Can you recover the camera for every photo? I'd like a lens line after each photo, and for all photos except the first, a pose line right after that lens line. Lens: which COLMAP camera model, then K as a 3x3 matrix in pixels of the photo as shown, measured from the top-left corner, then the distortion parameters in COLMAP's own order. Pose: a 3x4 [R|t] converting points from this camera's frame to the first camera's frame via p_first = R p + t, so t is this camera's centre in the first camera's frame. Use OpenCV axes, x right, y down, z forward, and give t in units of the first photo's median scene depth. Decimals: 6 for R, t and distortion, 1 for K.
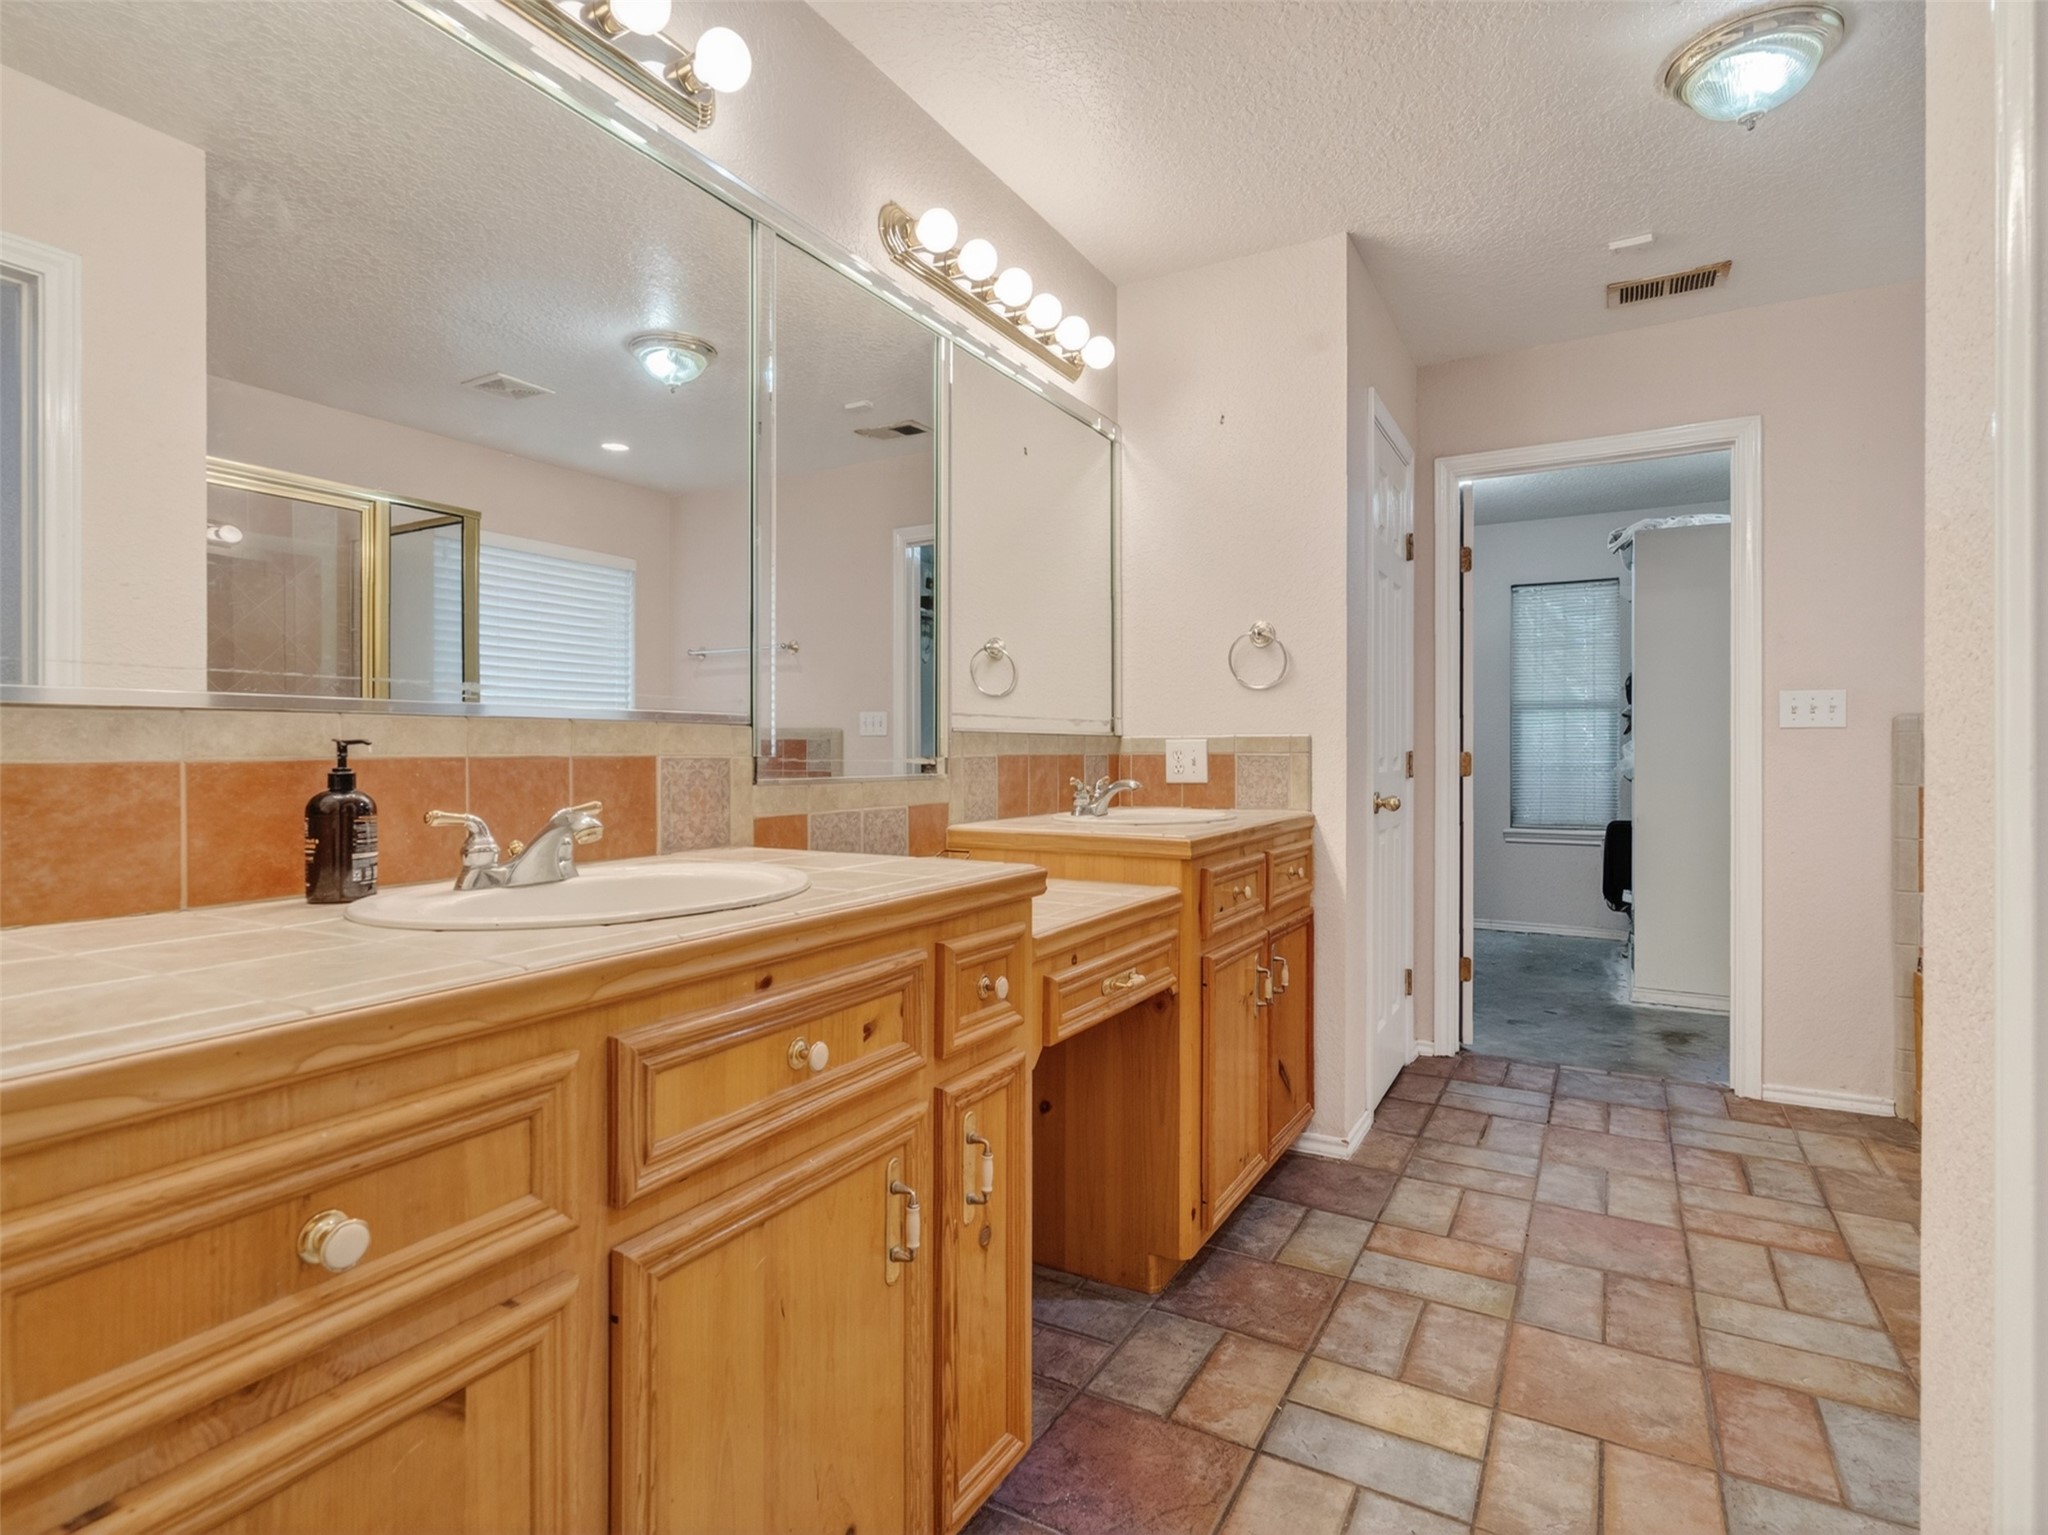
lens RADIAL K [[1051.3, 0, 1013.2], [0, 1051.3, 767.4], [0, 0, 1]] dist [-0.007433, 0.004069]
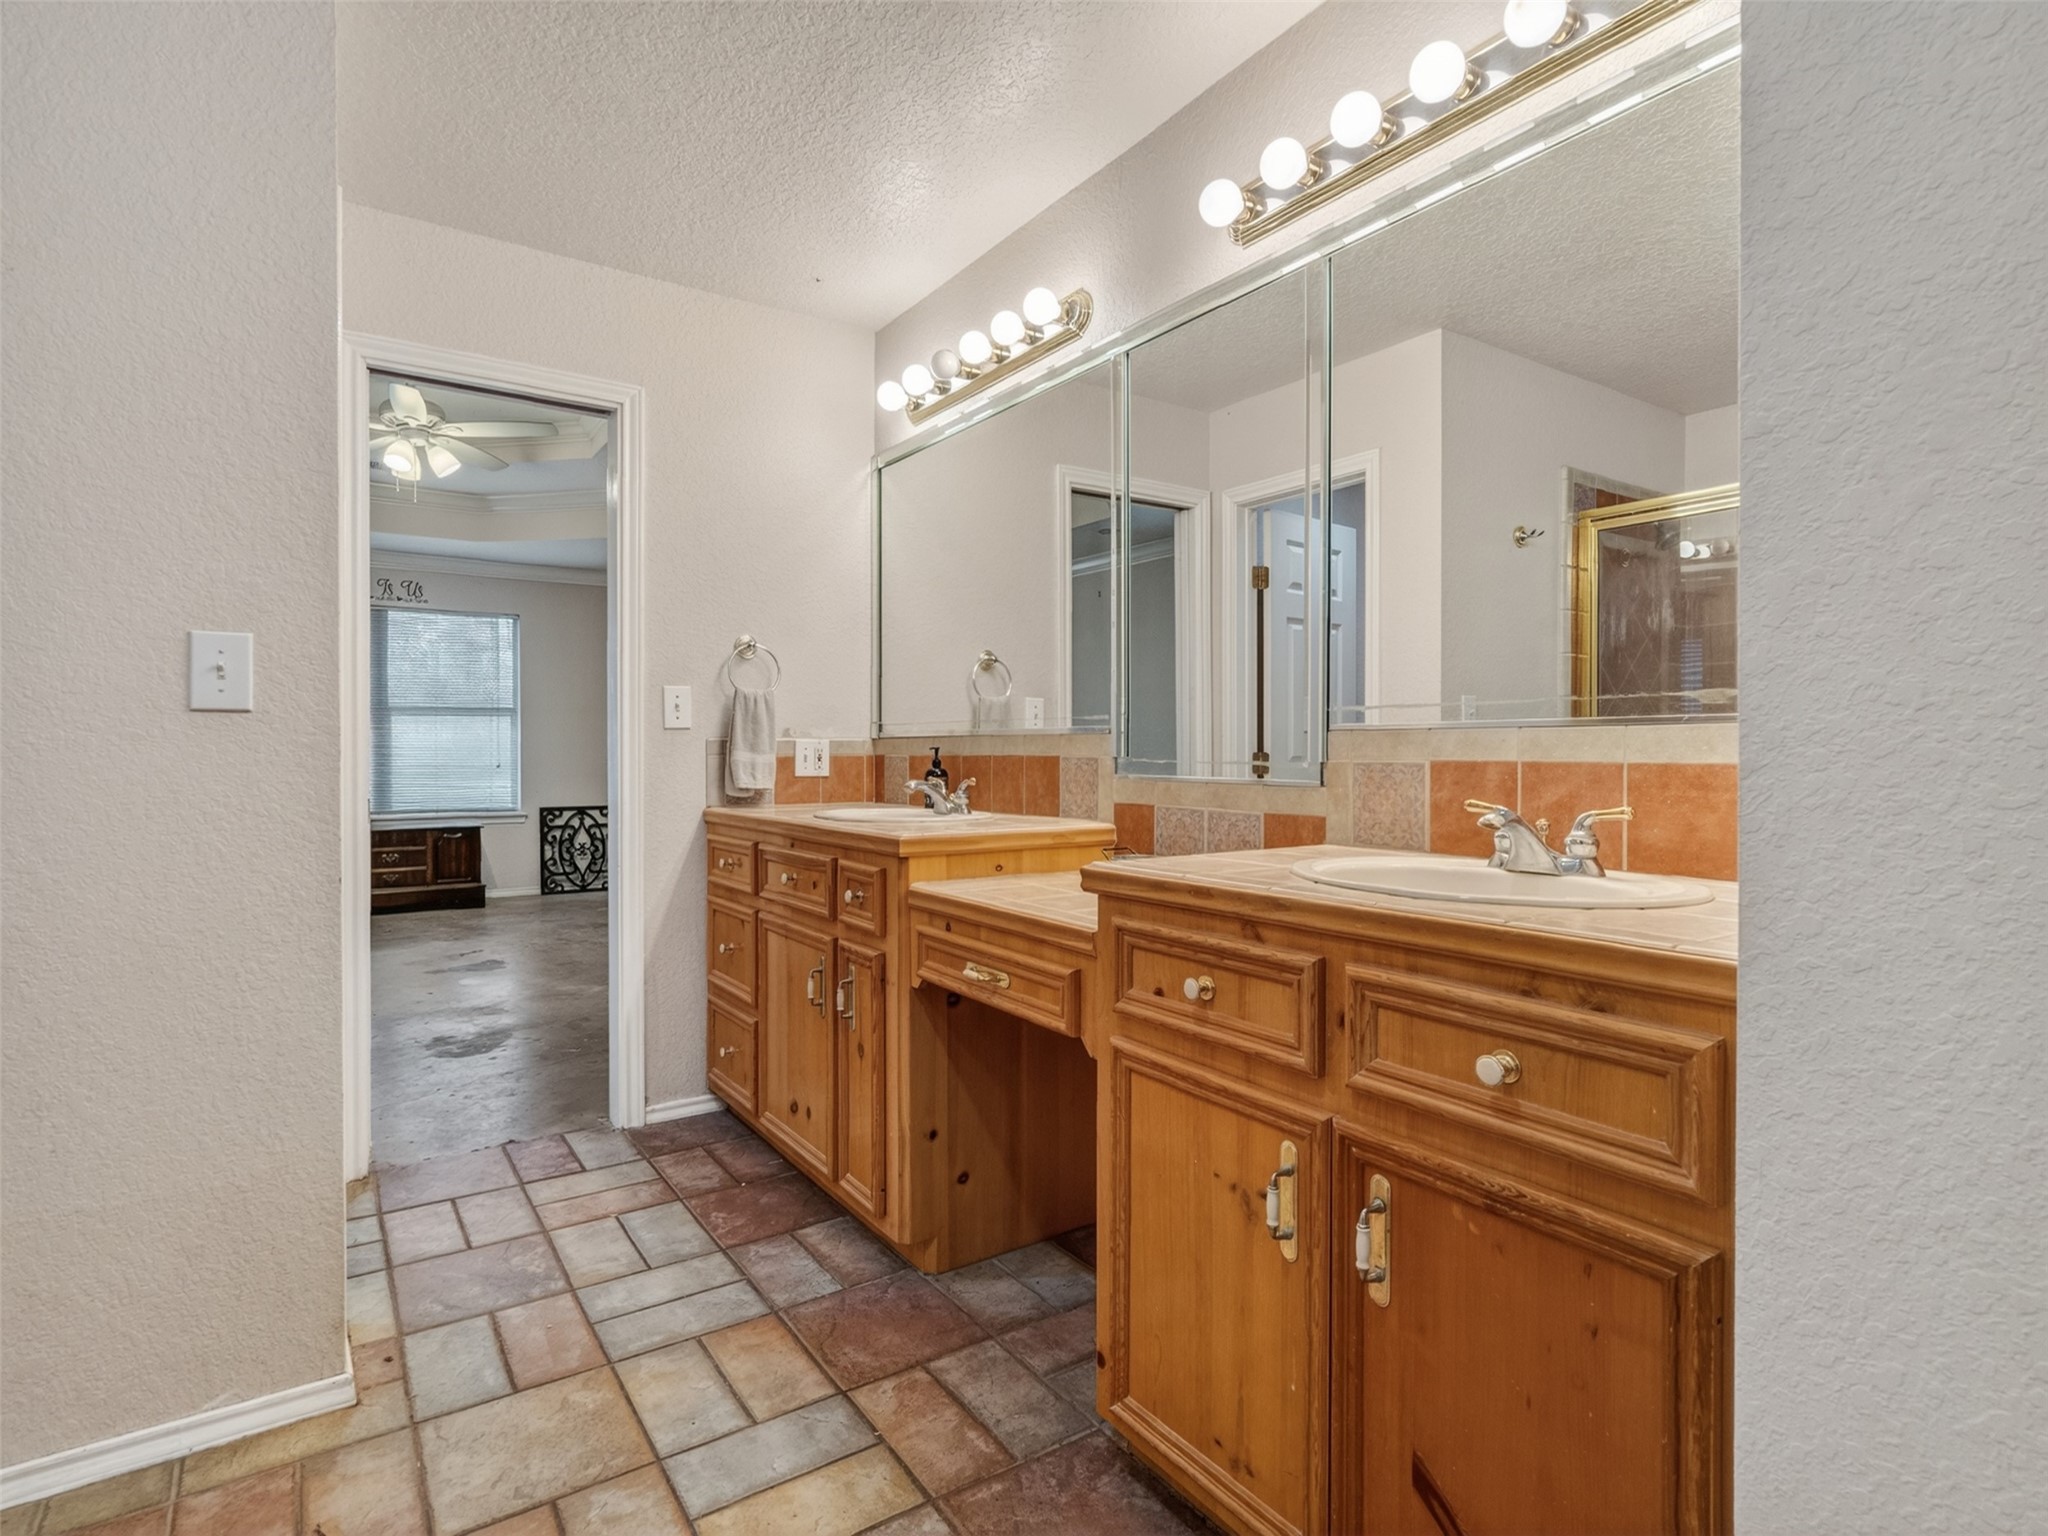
lens RADIAL K [[1051.3, 0, 1001.6], [0, 1051.3, 761.7], [0, 0, 1]] dist [-0.007433, 0.004069]
pose [[-0.446190, 0.009169, -0.894891, 0.674869], [-0.016486, 0.999694, 0.018463, -0.017933], [0.894786, 0.022991, -0.445902, 0.965283]]
